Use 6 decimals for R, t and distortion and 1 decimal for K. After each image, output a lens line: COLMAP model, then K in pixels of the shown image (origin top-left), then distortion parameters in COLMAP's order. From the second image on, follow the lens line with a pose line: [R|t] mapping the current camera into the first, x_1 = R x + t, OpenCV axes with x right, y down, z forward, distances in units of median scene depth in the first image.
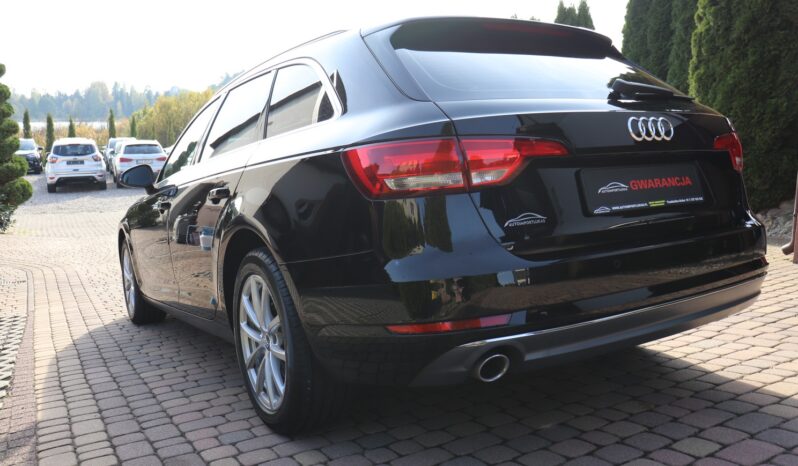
lens RADIAL K [[665.0, 0, 412.9], [0, 665.0, 210.0], [0, 0, 1]] dist [-0.161882, 0.144830]
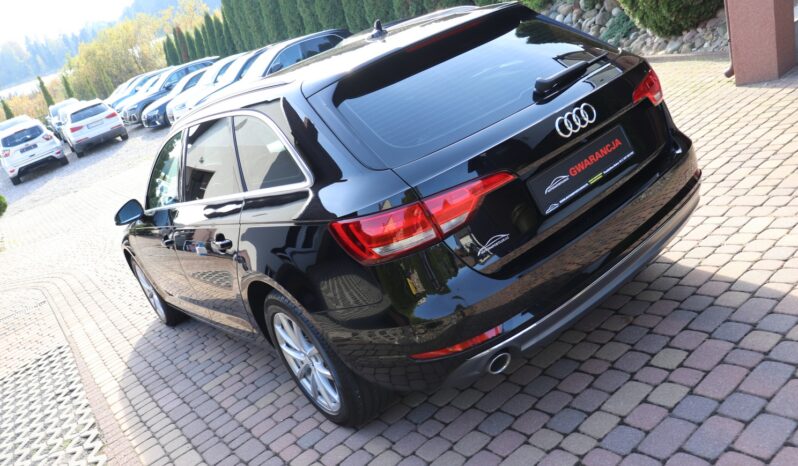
lens RADIAL K [[665.0, 0, 412.9], [0, 665.0, 210.0], [0, 0, 1]] dist [-0.161882, 0.144830]
pose [[0.955382, -0.295330, 0.005144, 0.027695], [0.287404, 0.933479, 0.214512, -0.230990], [-0.068154, -0.203462, 0.976708, -0.110518]]
